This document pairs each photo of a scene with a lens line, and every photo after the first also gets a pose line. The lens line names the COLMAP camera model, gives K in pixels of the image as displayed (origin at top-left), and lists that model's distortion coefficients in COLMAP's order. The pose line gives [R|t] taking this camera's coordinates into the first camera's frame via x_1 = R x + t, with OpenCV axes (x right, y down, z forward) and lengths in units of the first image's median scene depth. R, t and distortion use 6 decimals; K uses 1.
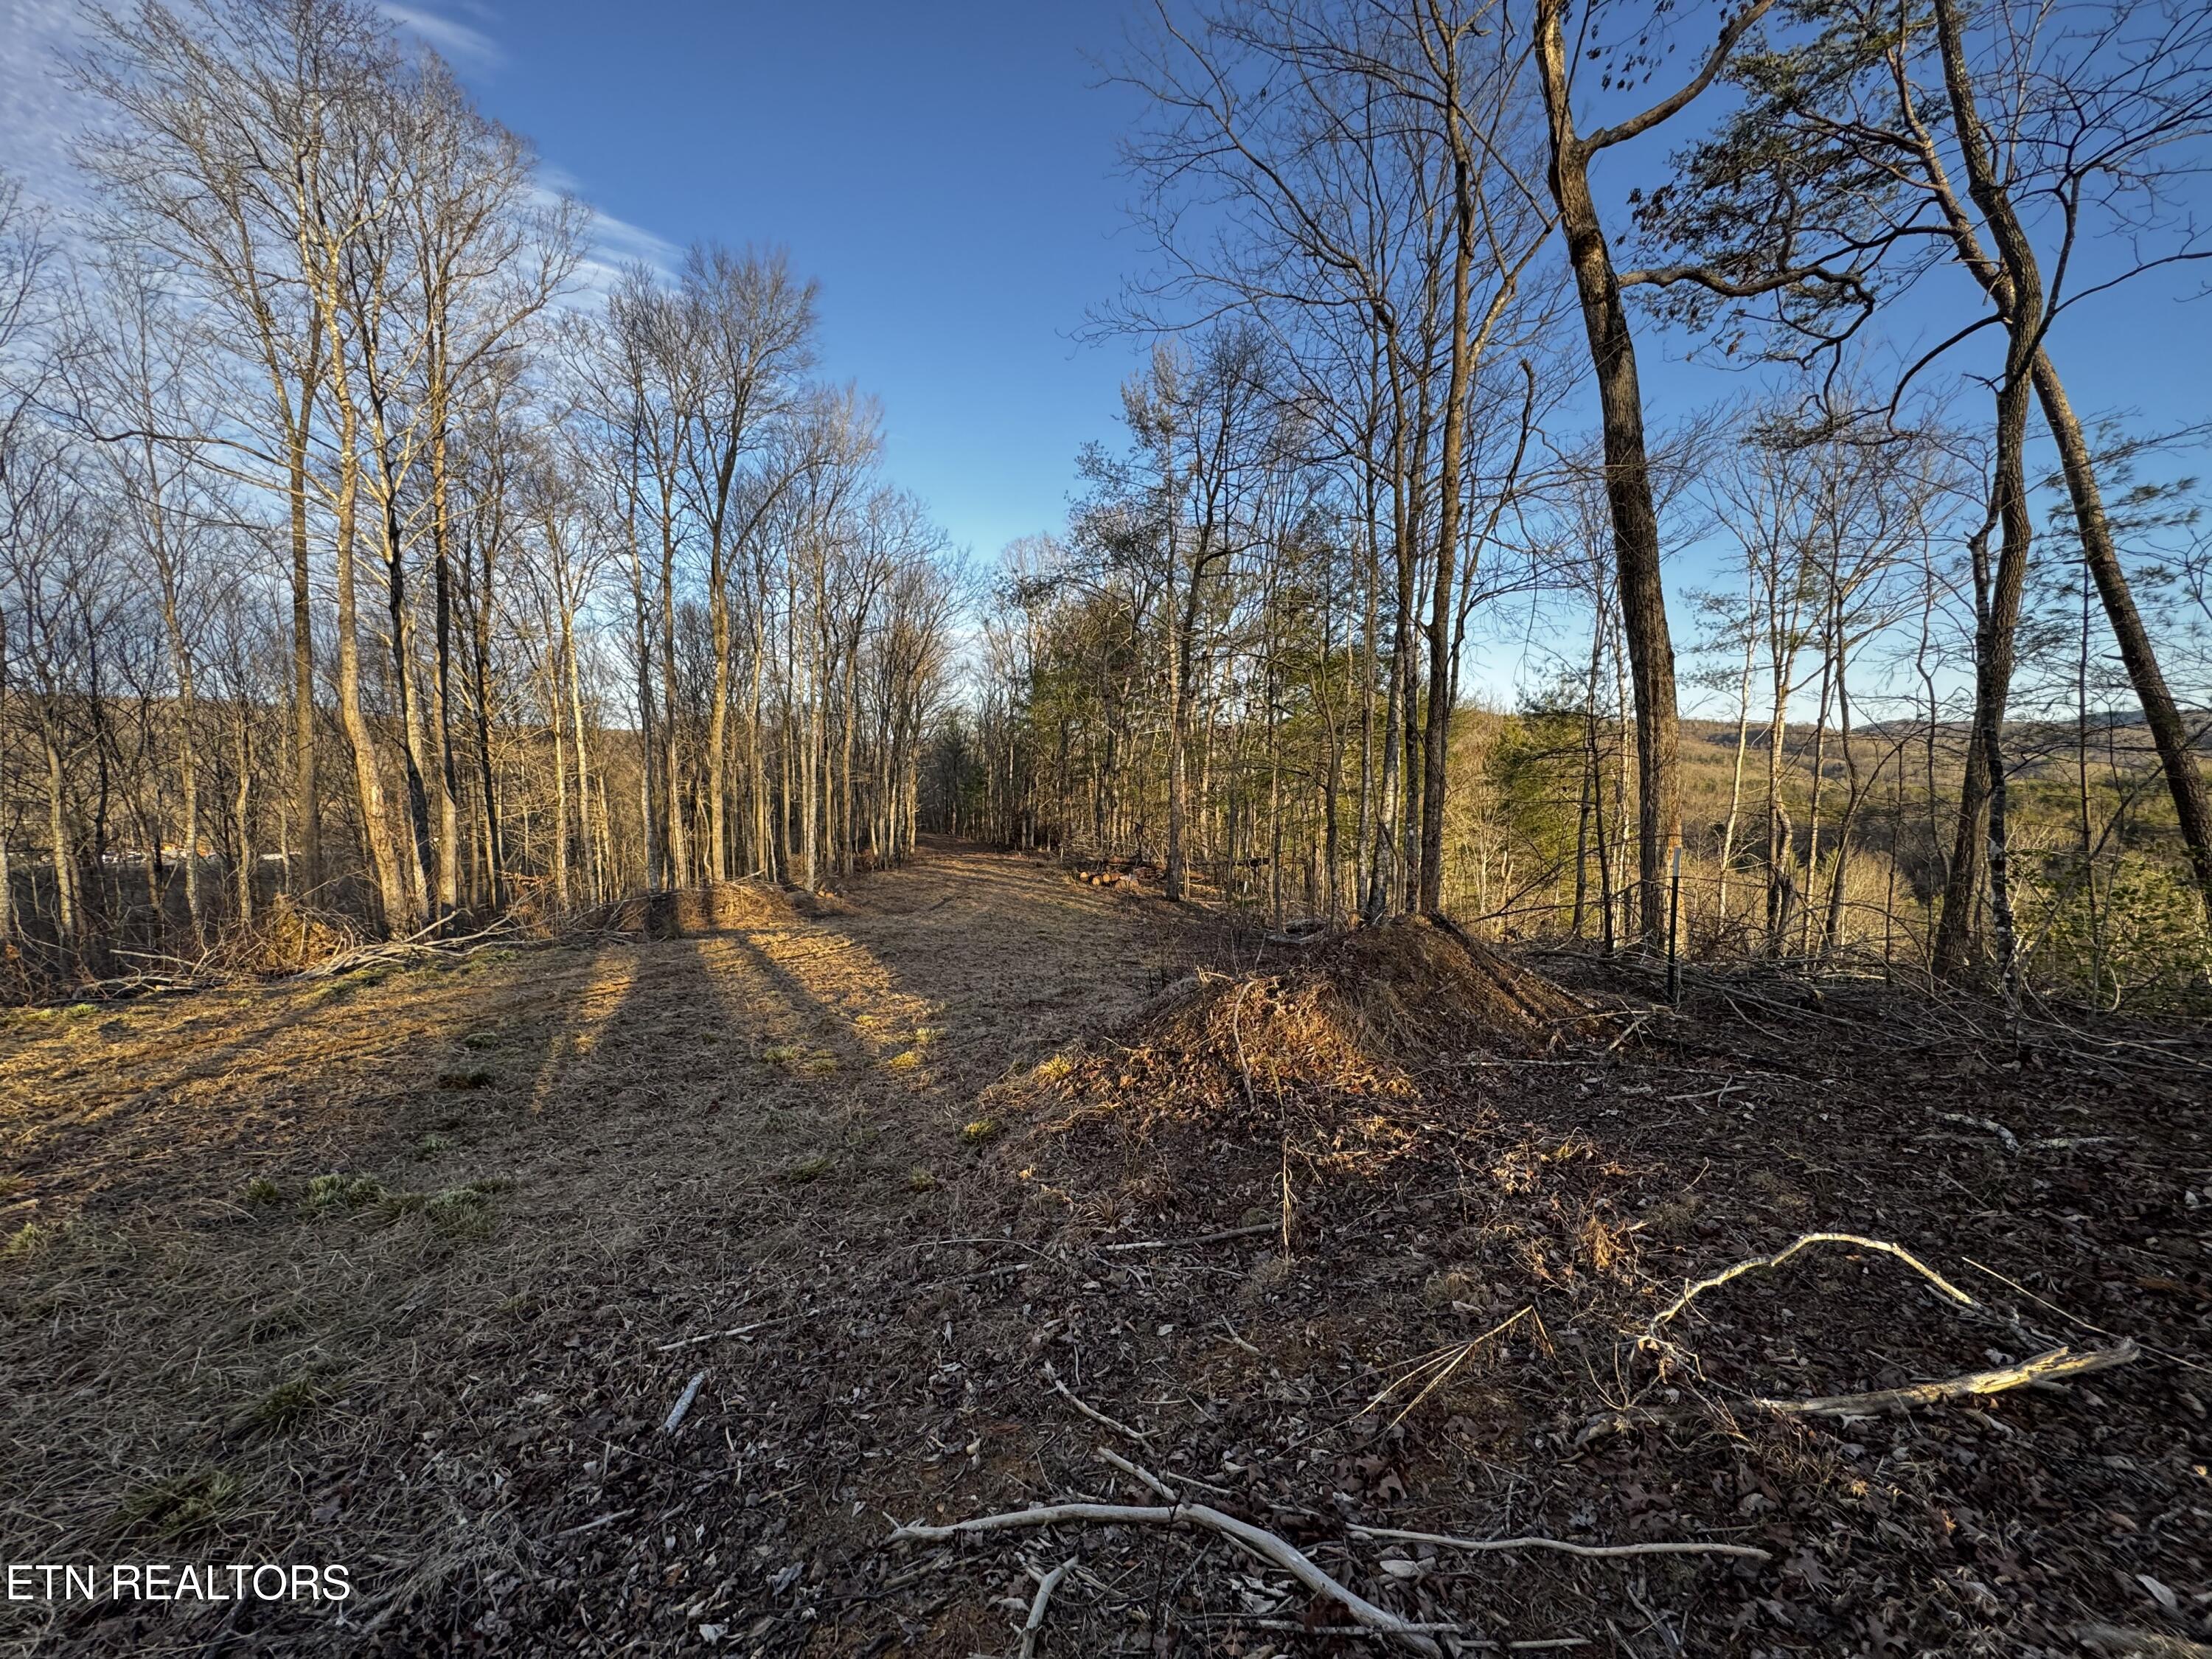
lens RADIAL K [[879.6, 0, 1100.8], [0, 879.6, 829.7], [0, 0, 1]] dist [-0.003018, -0.000341]
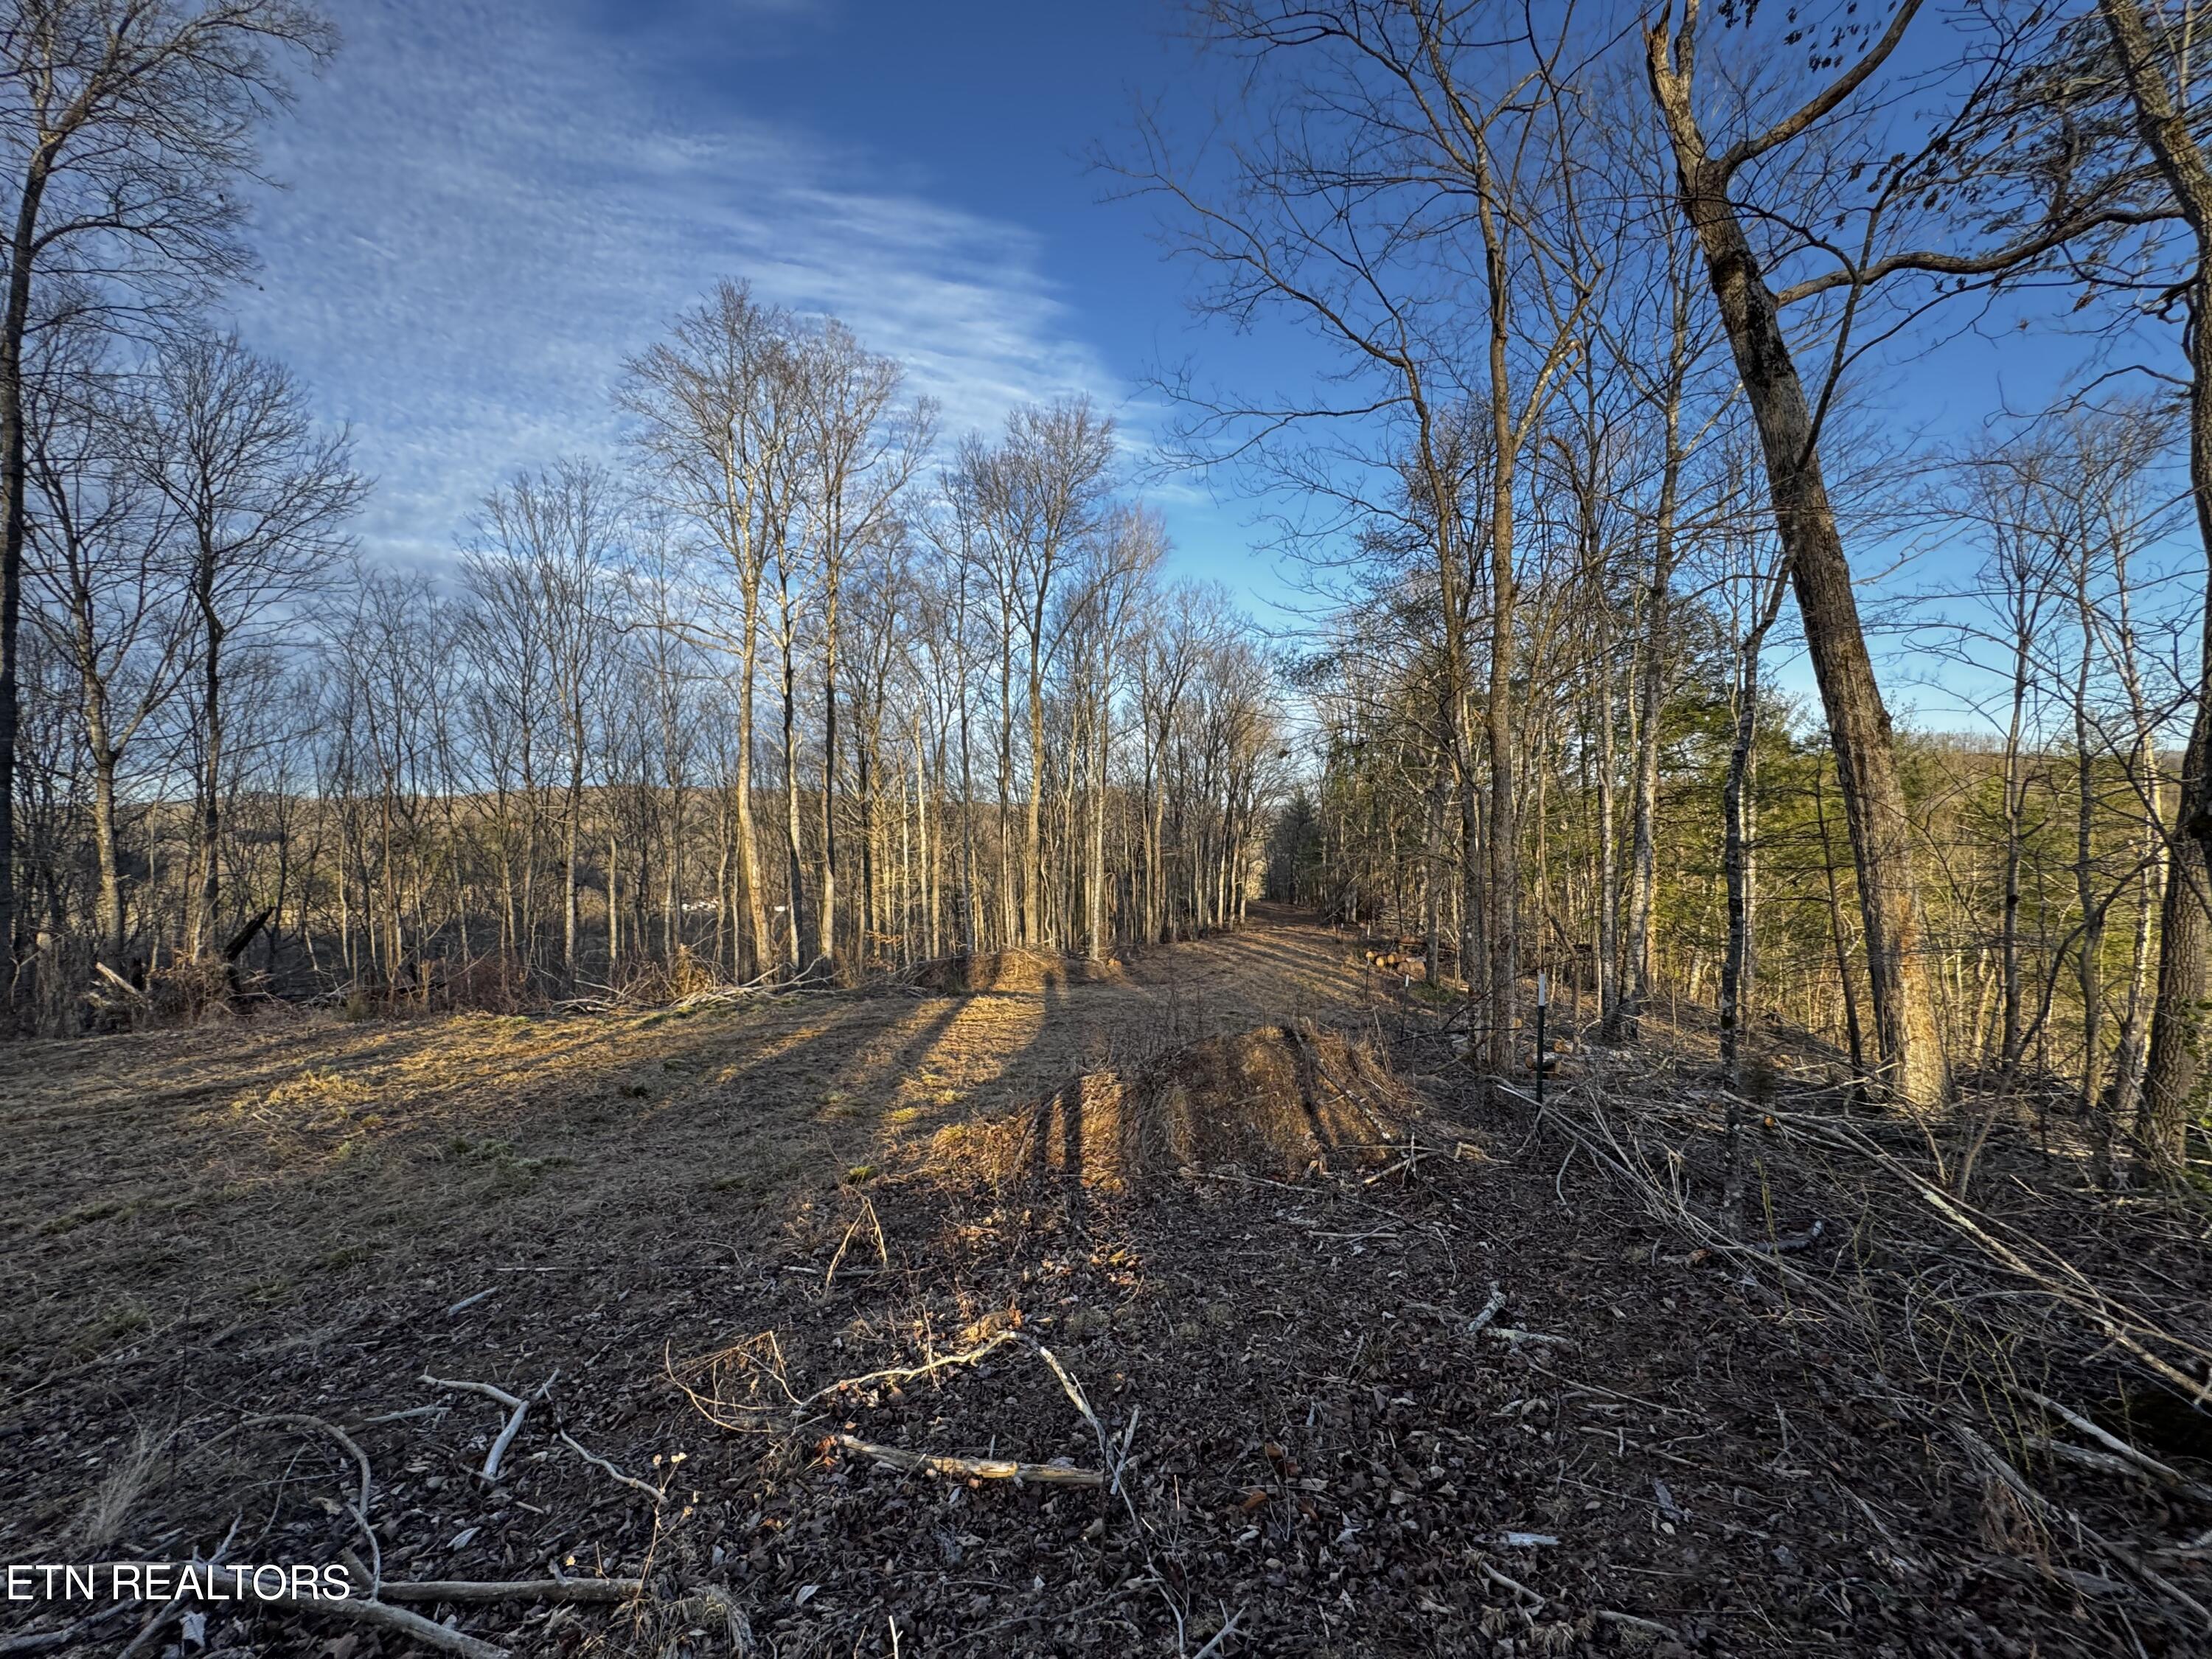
lens RADIAL K [[879.6, 0, 1100.8], [0, 879.6, 829.7], [0, 0, 1]] dist [-0.003018, -0.000341]
pose [[0.915435, -0.010974, -0.402315, 0.101955], [-0.019901, 0.997171, -0.072483, -0.009145], [0.401973, 0.074360, 0.912627, -0.004885]]
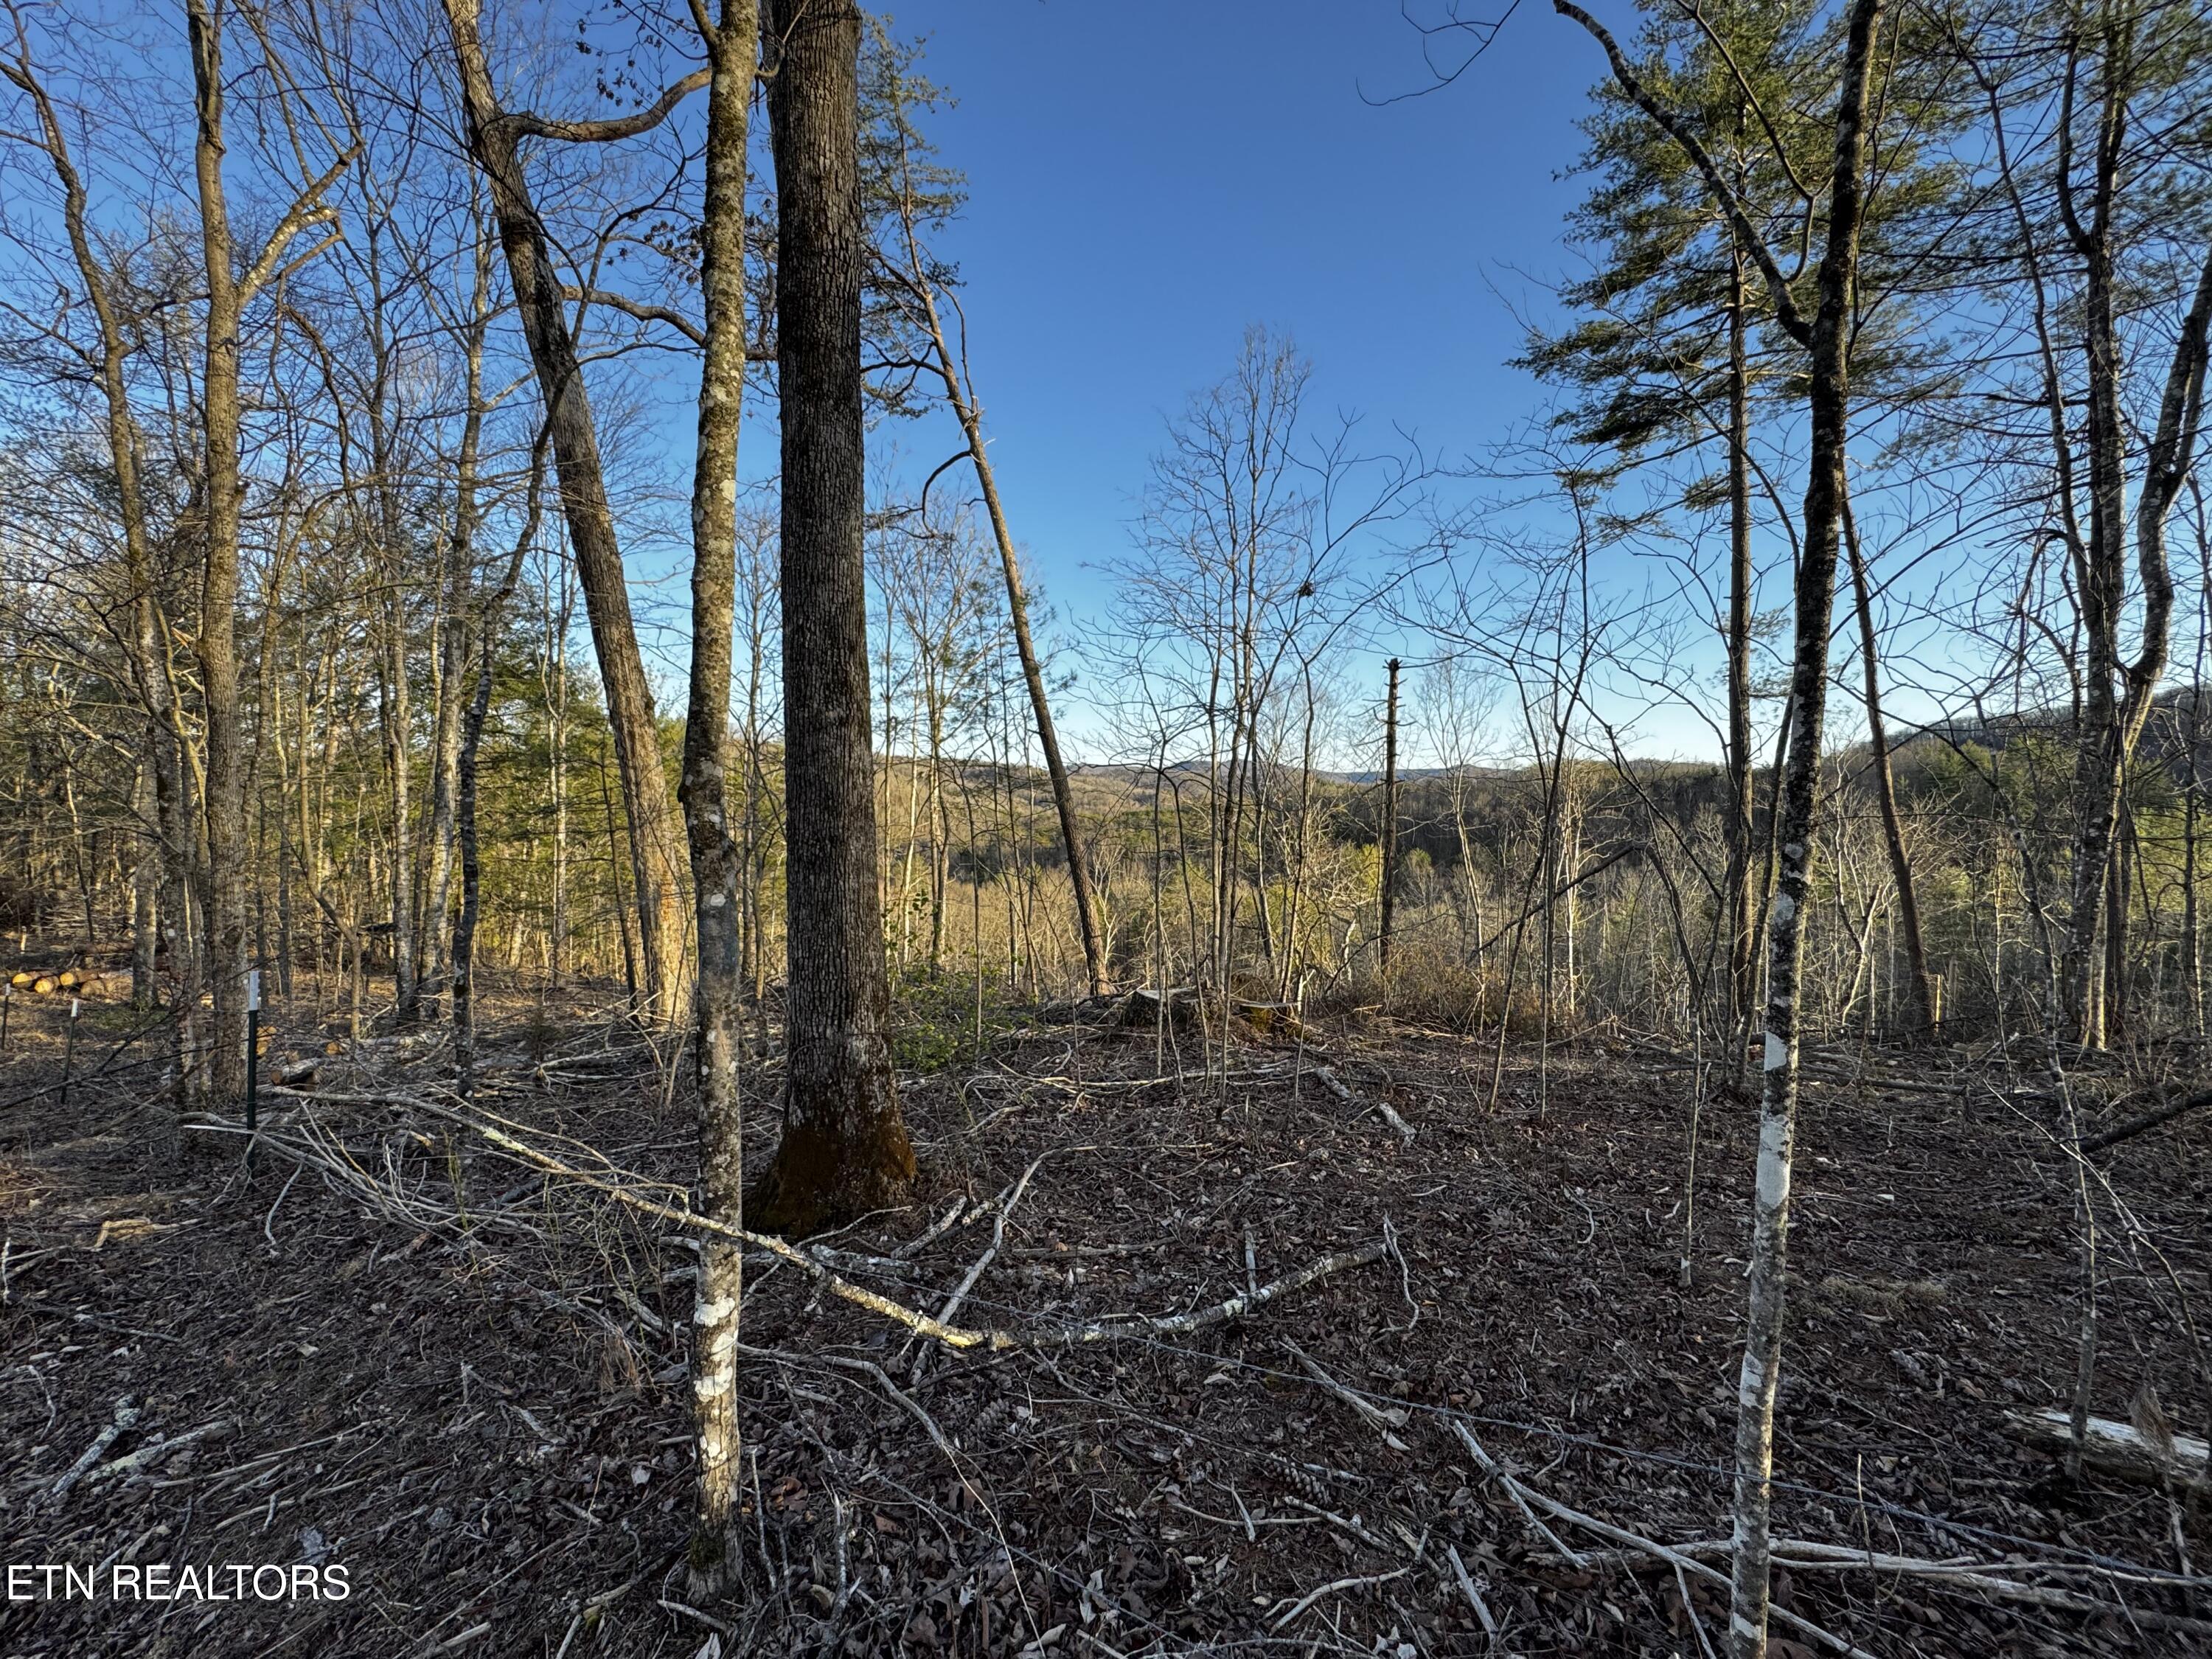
lens RADIAL K [[888.9, 0, 1093.1], [0, 888.9, 826.8], [0, 0, 1]] dist [-0.001196, 0.000235]
pose [[0.728148, -0.021086, 0.685096, 0.110173], [0.047265, 0.998692, -0.019498, -0.008954], [-0.683789, 0.046578, 0.728192, -0.004945]]
